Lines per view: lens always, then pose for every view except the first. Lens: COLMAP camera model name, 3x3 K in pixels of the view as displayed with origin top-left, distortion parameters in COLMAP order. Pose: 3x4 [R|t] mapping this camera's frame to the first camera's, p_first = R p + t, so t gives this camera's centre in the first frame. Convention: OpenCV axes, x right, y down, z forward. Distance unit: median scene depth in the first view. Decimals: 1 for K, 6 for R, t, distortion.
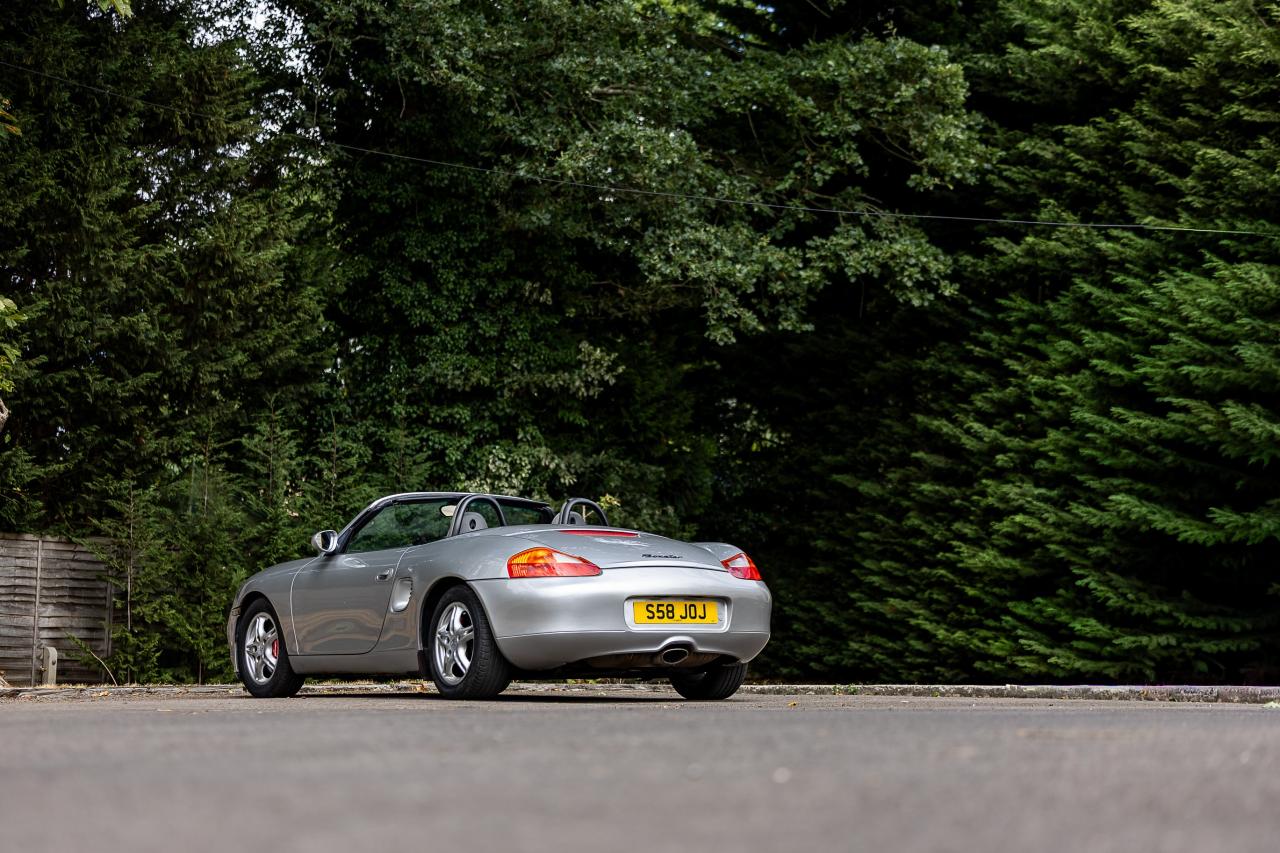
lens RADIAL K [[2654.8, 0, 637.4], [0, 2654.8, 393.4], [0, 0, 1]] dist [0.053344, 0.057618]
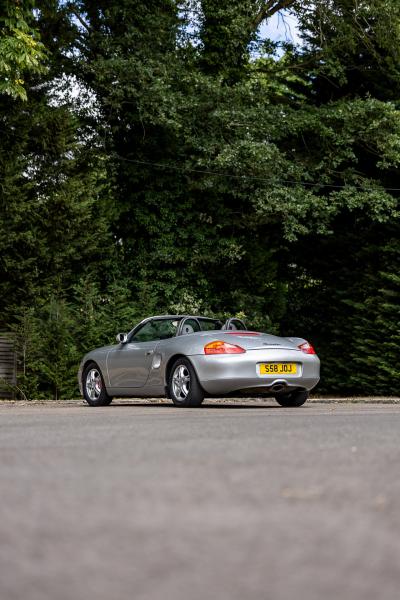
lens RADIAL K [[1258.1, 0, 185.4], [0, 1258.1, 291.6], [0, 0, 1]] dist [0.044912, 0.005248]
pose [[0.998843, -0.009755, -0.047086, -0.006680], [0.011084, 0.999545, 0.028062, -0.007257], [0.046790, -0.028551, 0.998497, -0.038119]]
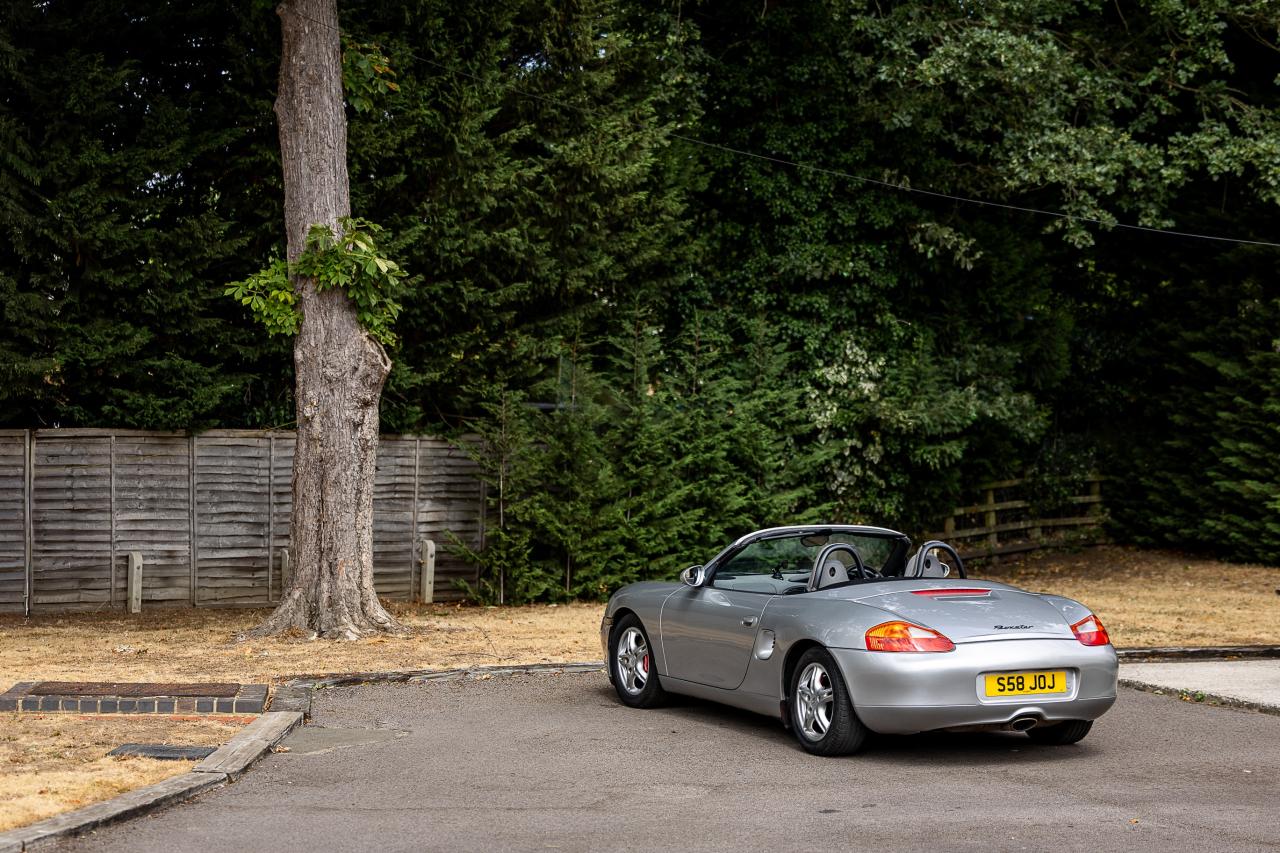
lens RADIAL K [[2683.9, 0, 648.0], [0, 2683.9, 389.0], [0, 0, 1]] dist [0.044912, 0.005248]
pose [[0.991715, 0.013723, -0.127726, 0.000247], [-0.000454, 0.994646, 0.103342, -0.070217], [0.128460, -0.102428, 0.986411, -0.027476]]
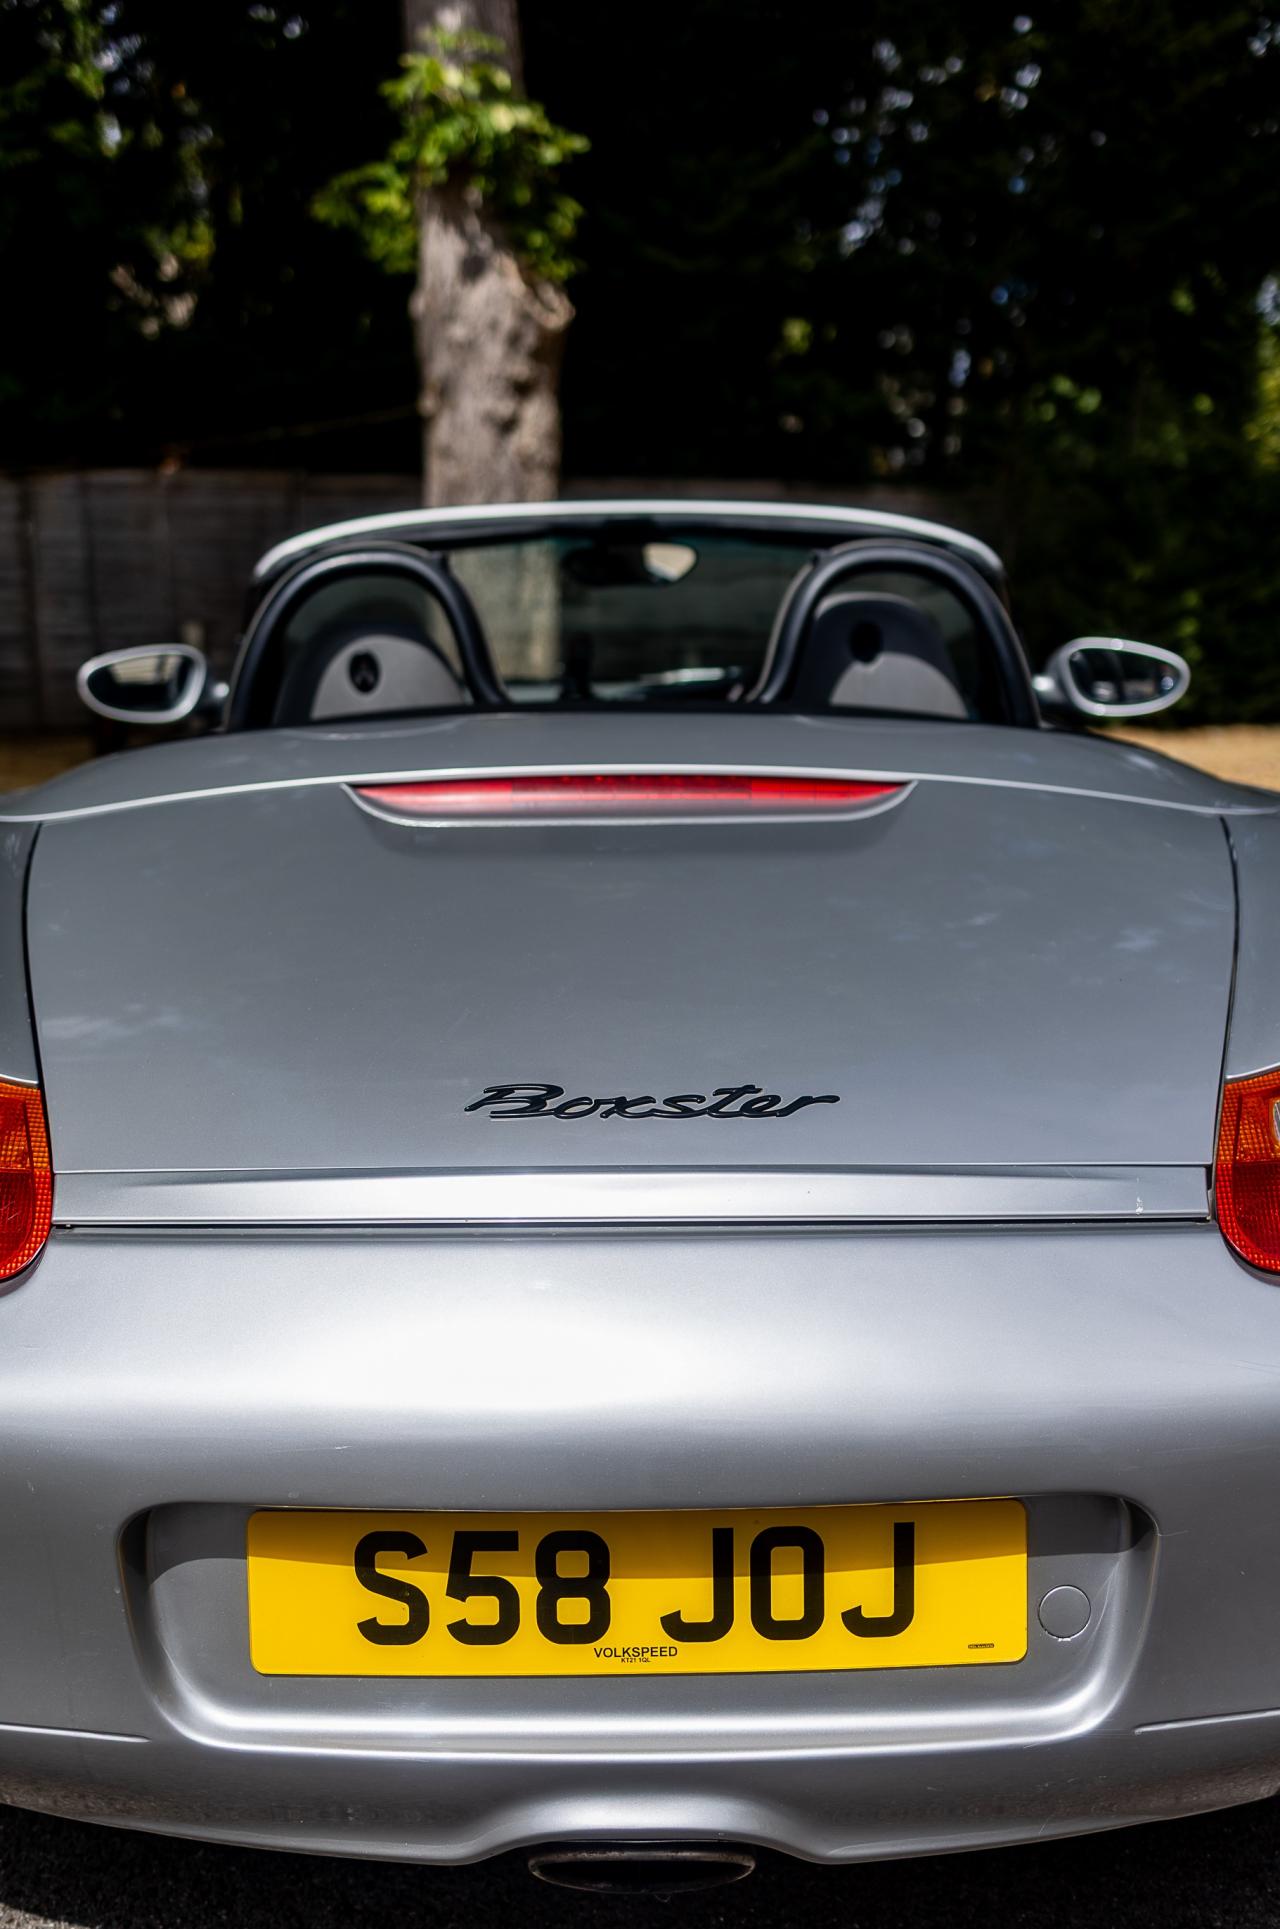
lens RADIAL K [[1979.5, 0, 634.9], [0, 1979.5, 966.0], [0, 0, 1]] dist [0.052567, 0.011913]
pose [[0.835098, 0.116368, -0.537653, 0.030967], [0.055873, 0.954372, 0.293346, 0.012262], [0.547257, -0.275013, 0.790492, 0.456455]]
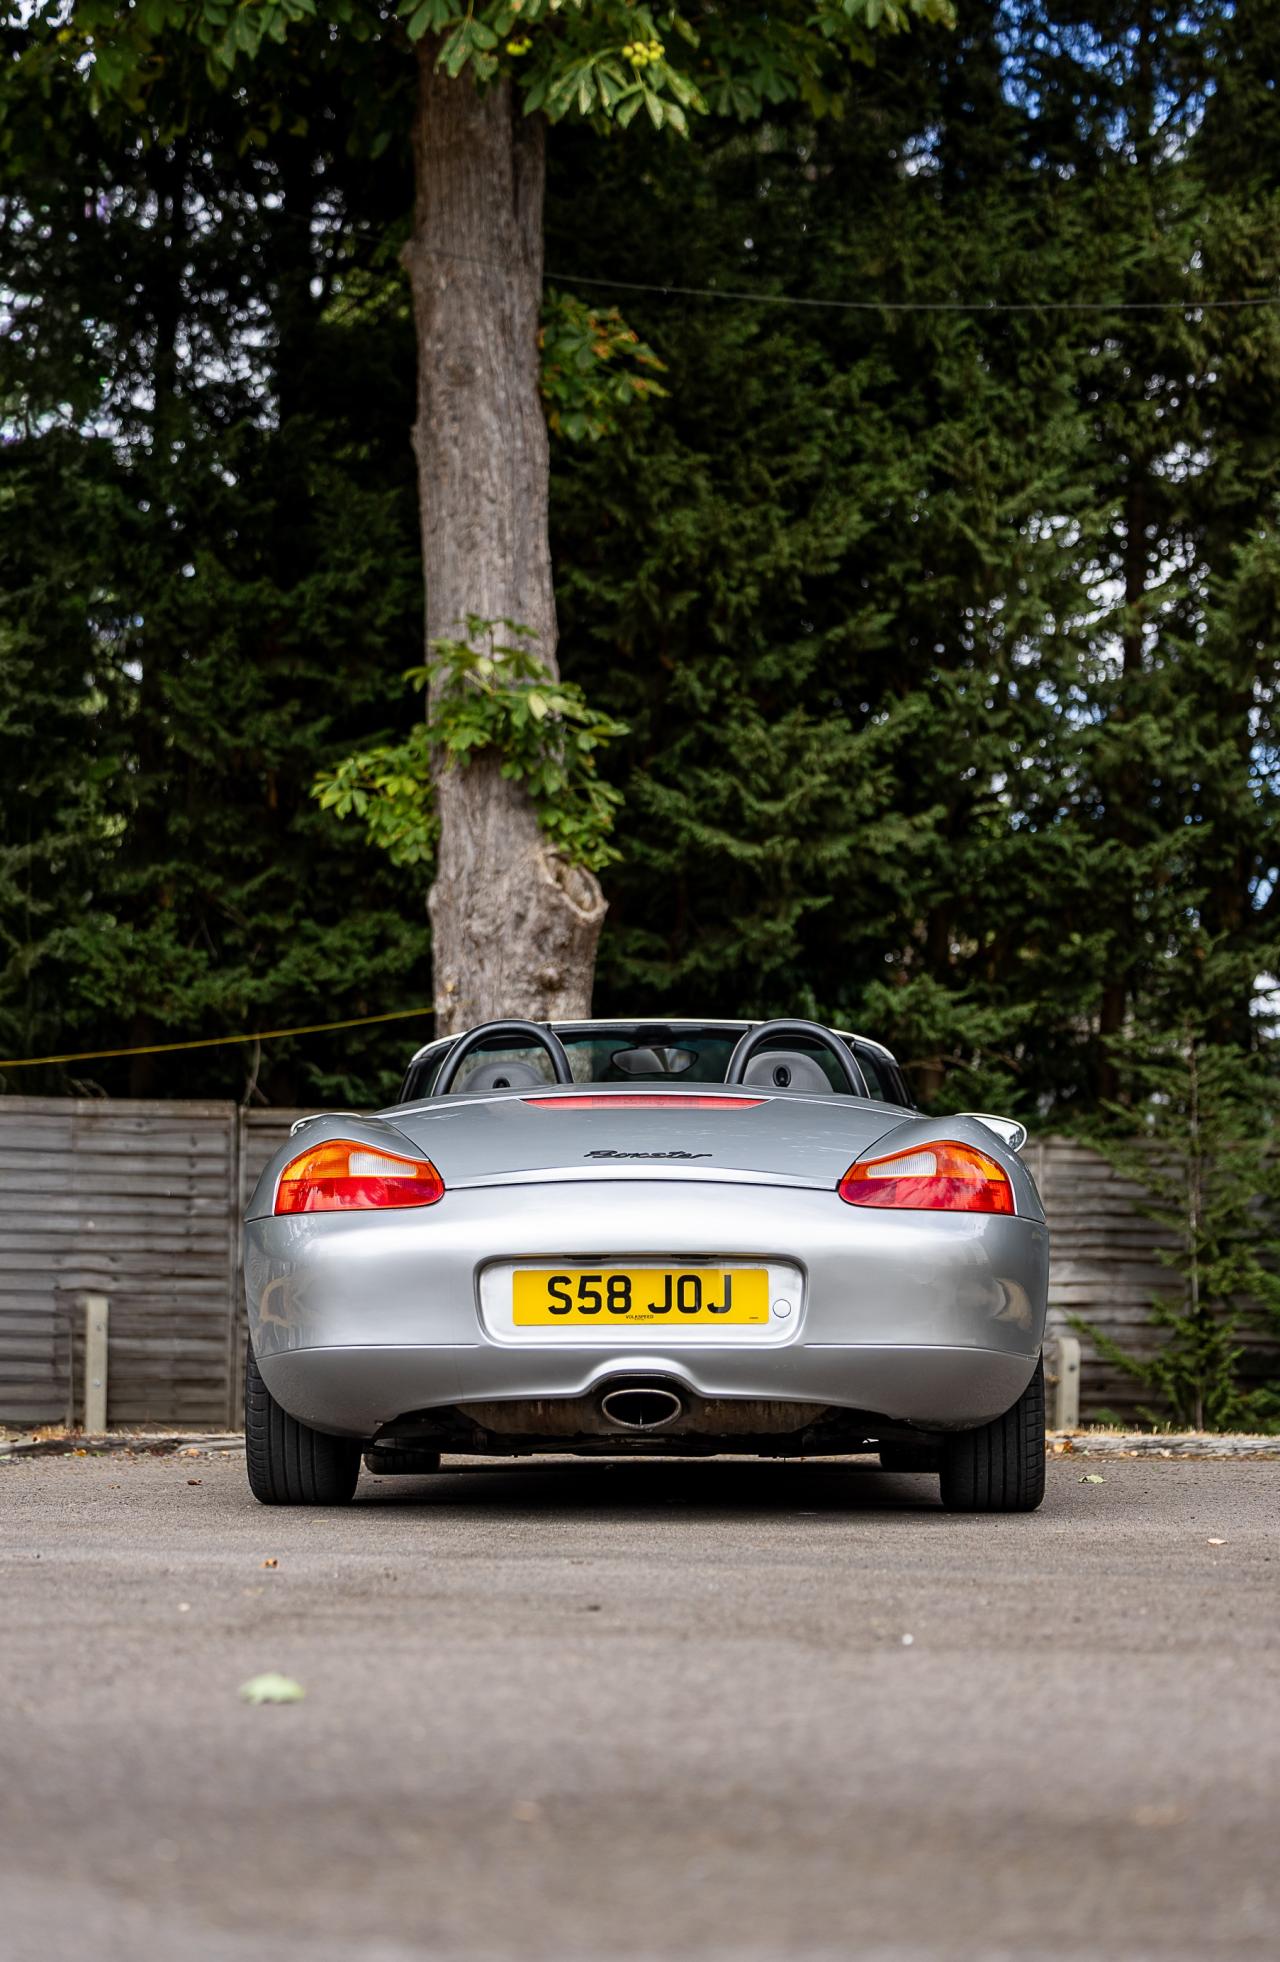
lens RADIAL K [[4075.7, 0, 570.1], [0, 4075.7, 977.9], [0, 0, 1]] dist [0.047738, 0.259964]
pose [[0.814751, -0.046182, -0.577969, 0.175708], [0.053671, 0.998550, -0.004128, 0.018153], [0.577321, -0.027657, 0.816048, 0.245378]]
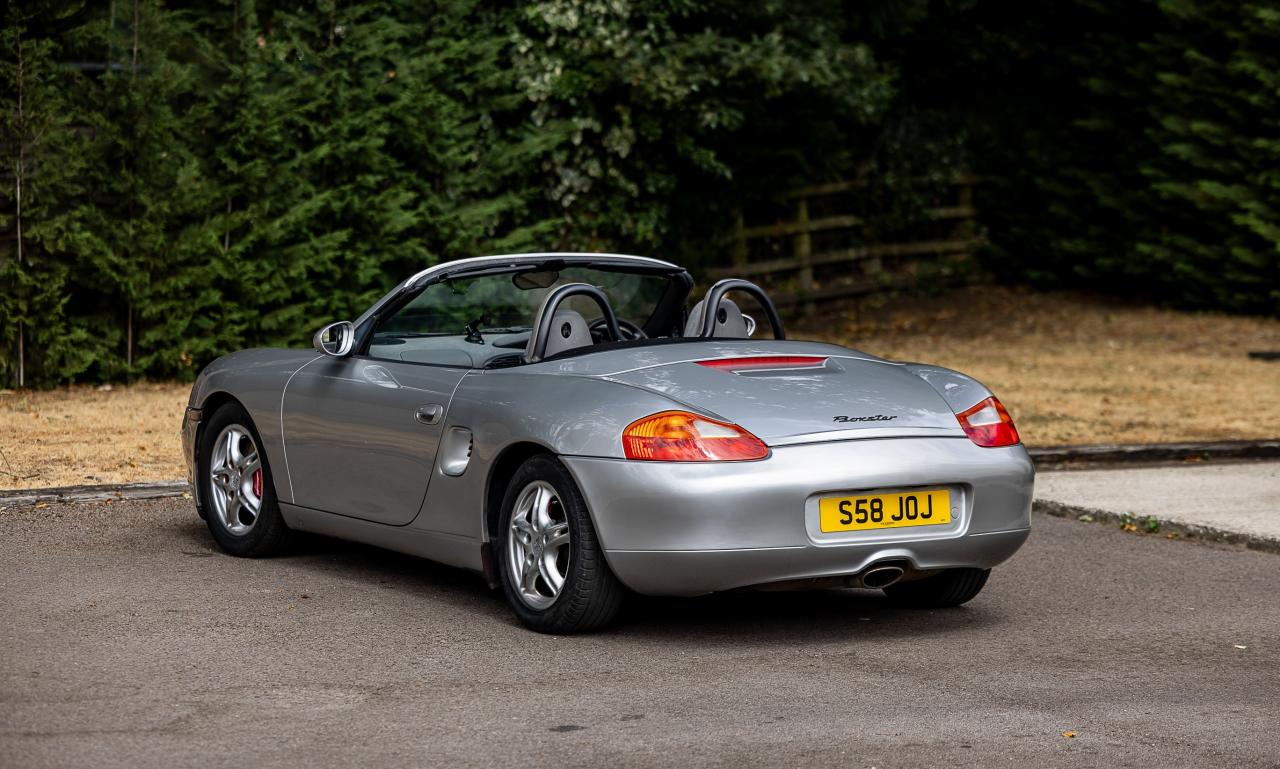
lens RADIAL K [[4148.0, 0, 658.2], [0, 4148.0, 348.8], [0, 0, 1]] dist [0.060312, -0.555533]
pose [[0.999420, 0.014622, -0.030749, -0.004913], [-0.009035, 0.984606, 0.174554, -0.063603], [0.032828, -0.174175, 0.984167, 0.010749]]
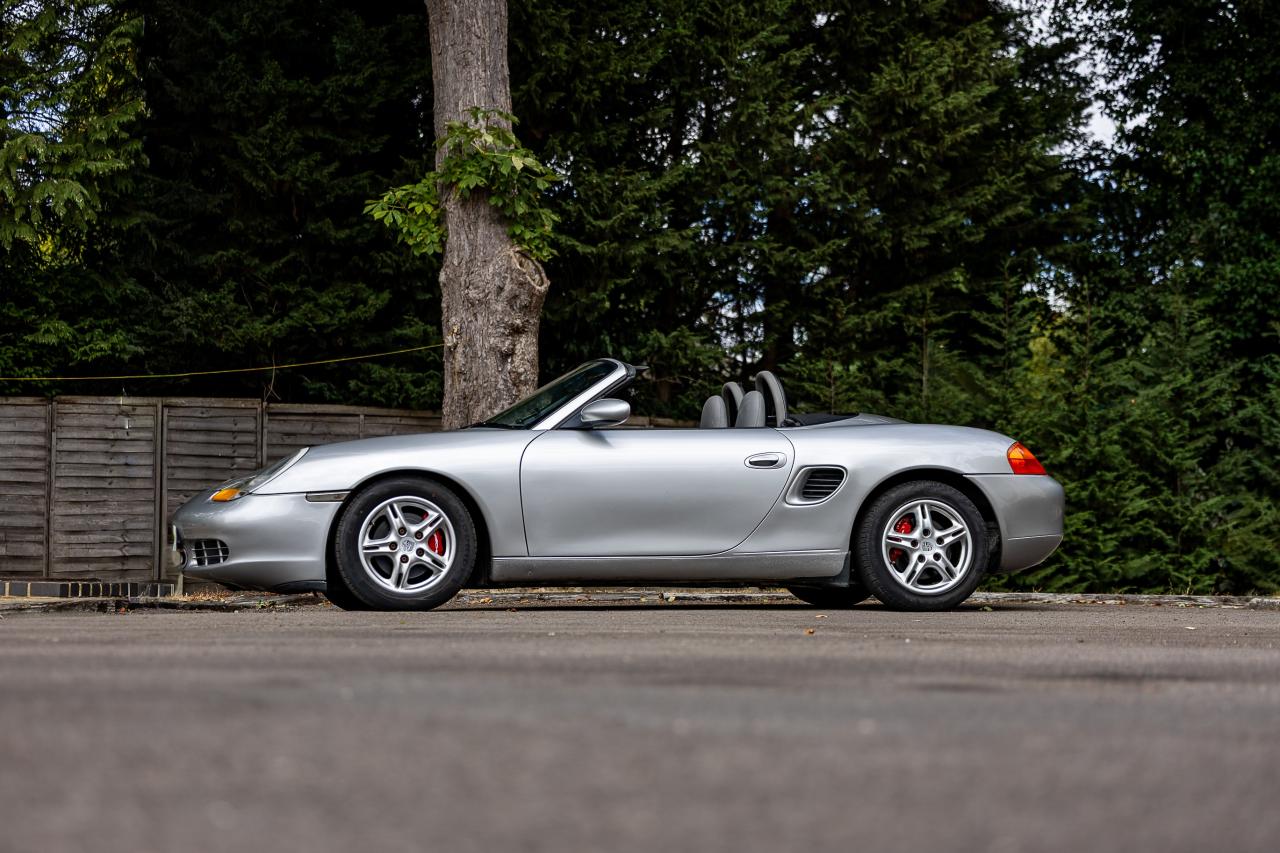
lens RADIAL K [[2666.4, 0, 643.4], [0, 2666.4, 383.3], [0, 0, 1]] dist [0.022456, 0.274081]
pose [[0.900742, -0.024546, -0.433660, 0.137116], [0.039692, 0.998876, 0.025906, 0.013827], [0.432537, -0.040547, 0.900704, 0.153254]]
